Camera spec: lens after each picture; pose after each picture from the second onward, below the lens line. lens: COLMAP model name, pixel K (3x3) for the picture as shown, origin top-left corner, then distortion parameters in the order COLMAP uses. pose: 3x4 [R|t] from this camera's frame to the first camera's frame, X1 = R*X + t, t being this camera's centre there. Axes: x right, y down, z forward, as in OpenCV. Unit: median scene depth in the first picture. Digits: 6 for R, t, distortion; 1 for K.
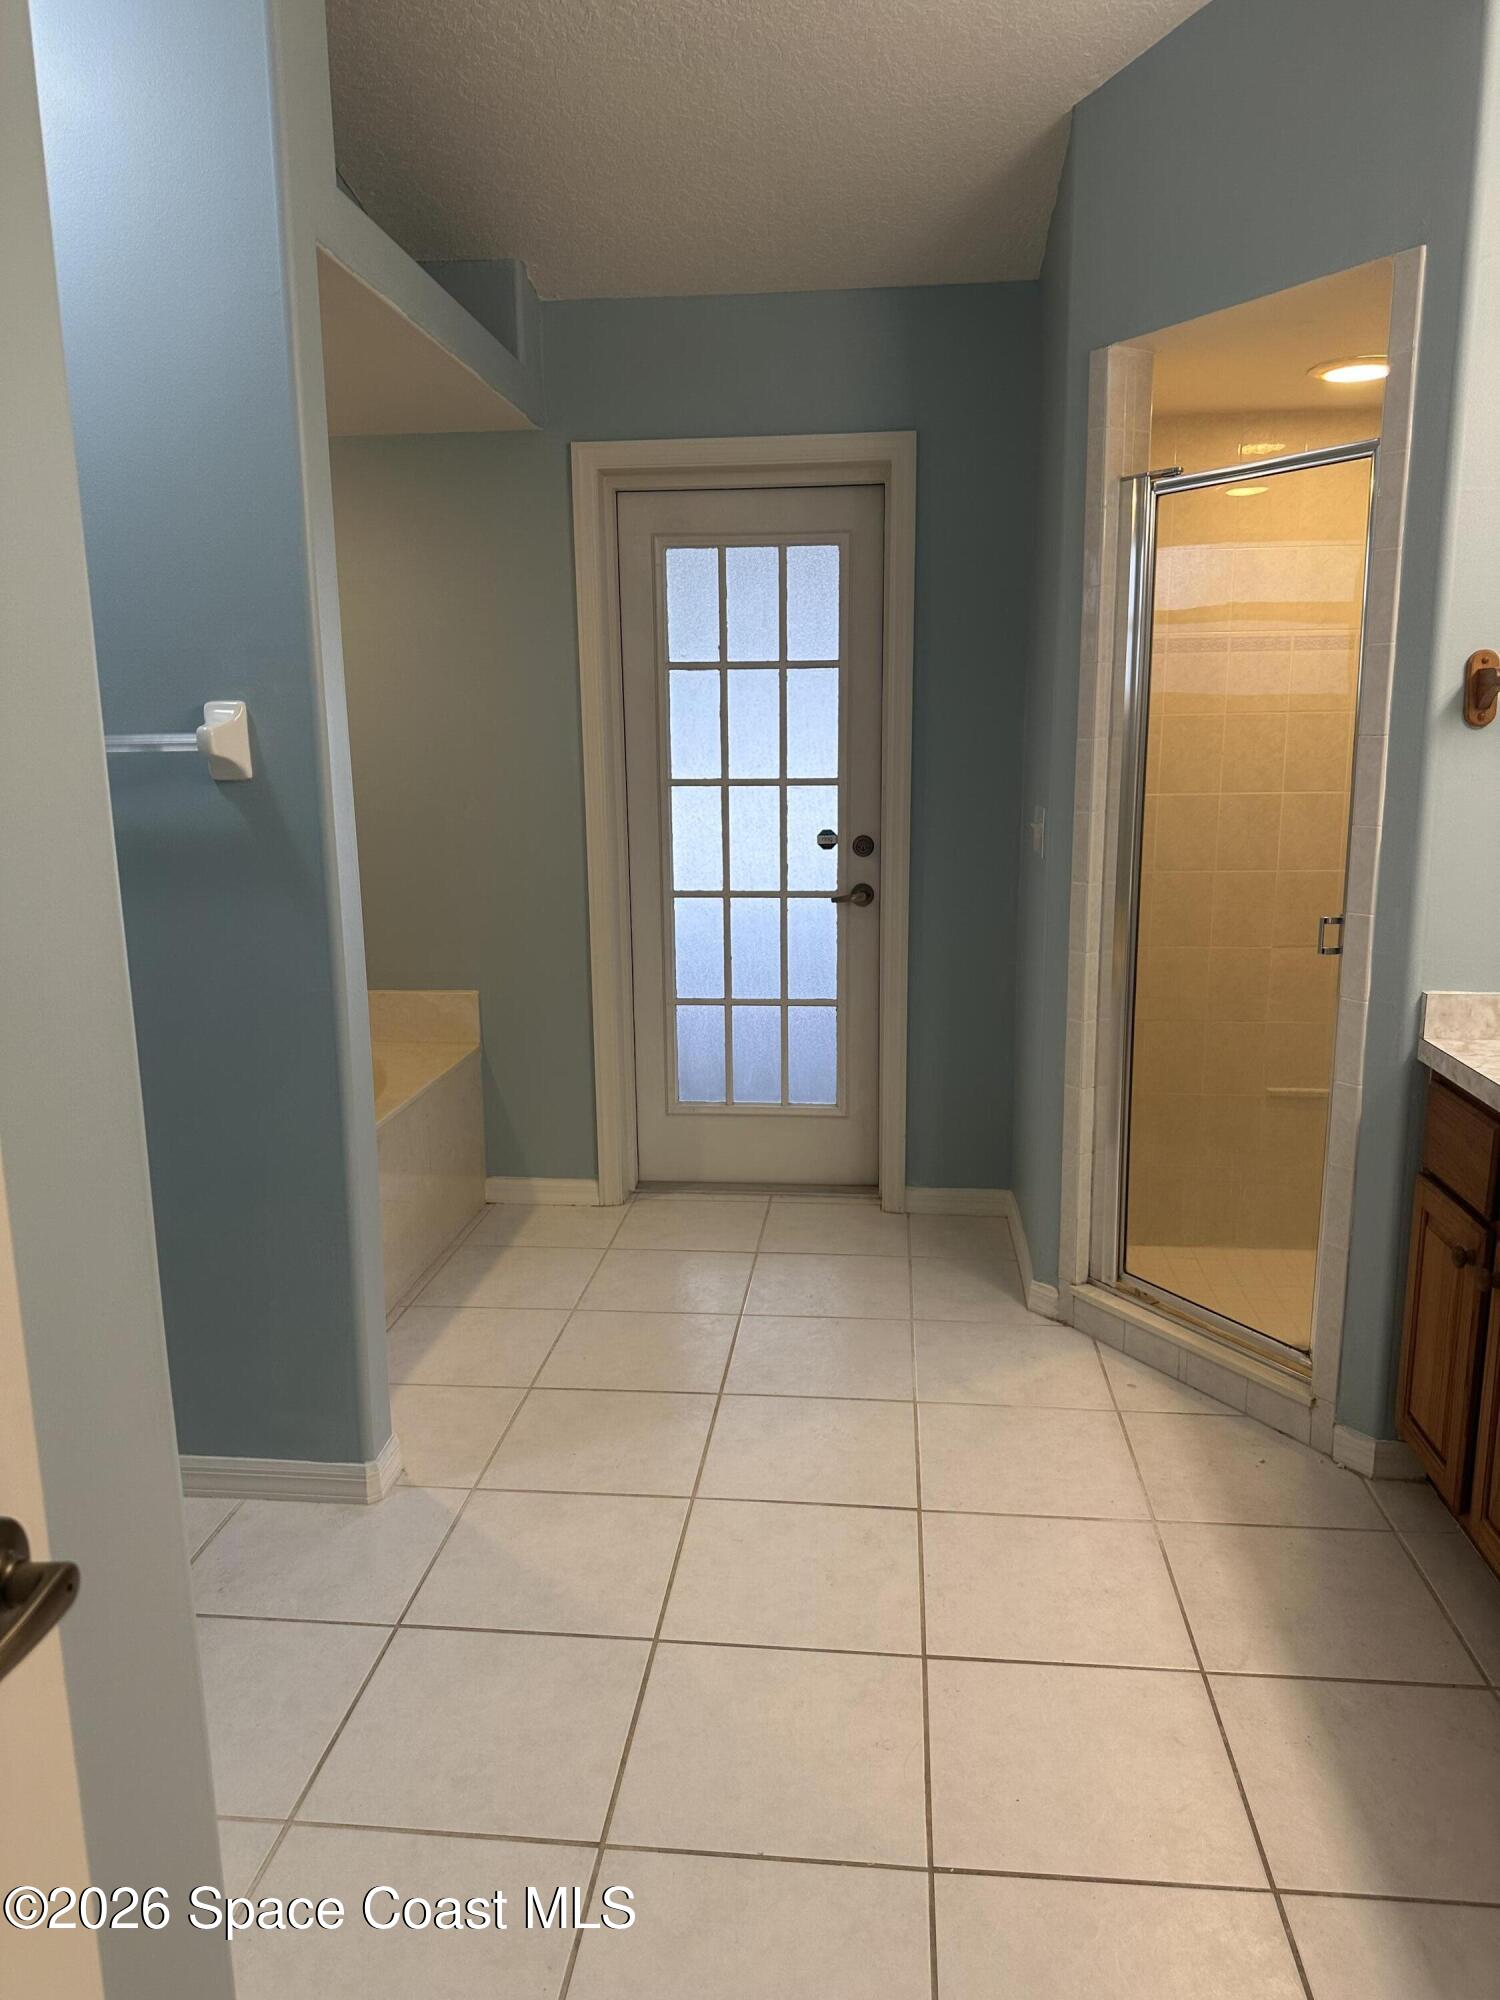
lens RADIAL K [[1405.3, 0, 754.8], [0, 1405.3, 1012.7], [0, 0, 1]] dist [0.048811, -0.079032]
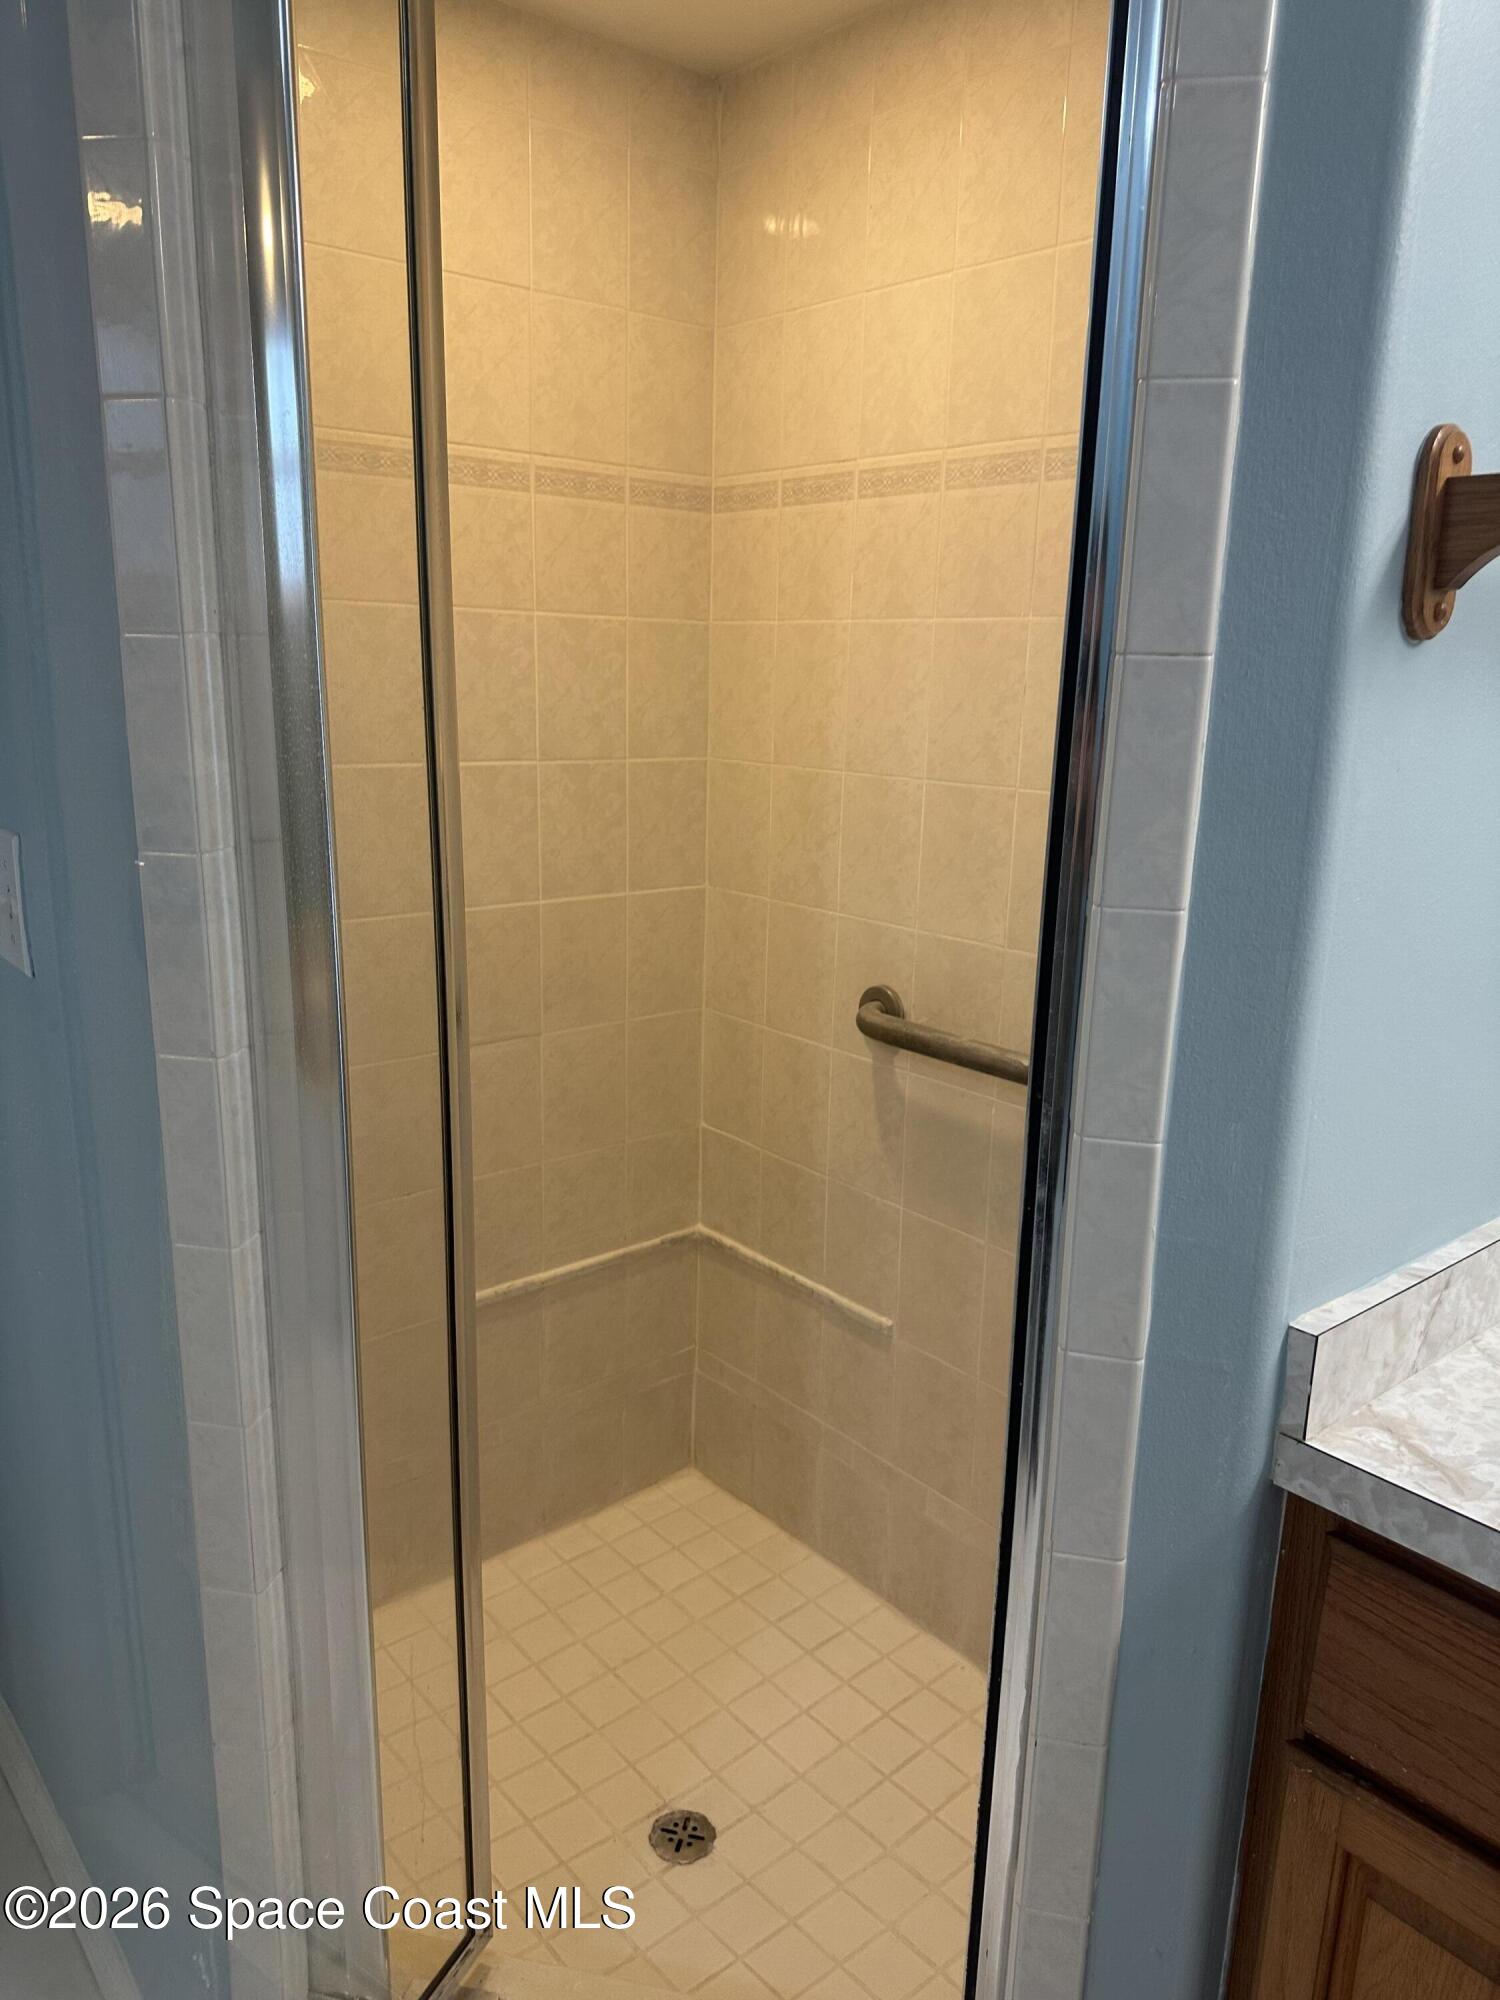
lens RADIAL K [[1405.3, 0, 722.3], [0, 1405.3, 1054.6], [0, 0, 1]] dist [0.048811, -0.079032]
pose [[0.699438, -0.148456, 0.699105, 0.097731], [0.109916, 0.988895, 0.100026, -0.144204], [-0.706191, 0.006881, 0.707988, 0.825498]]
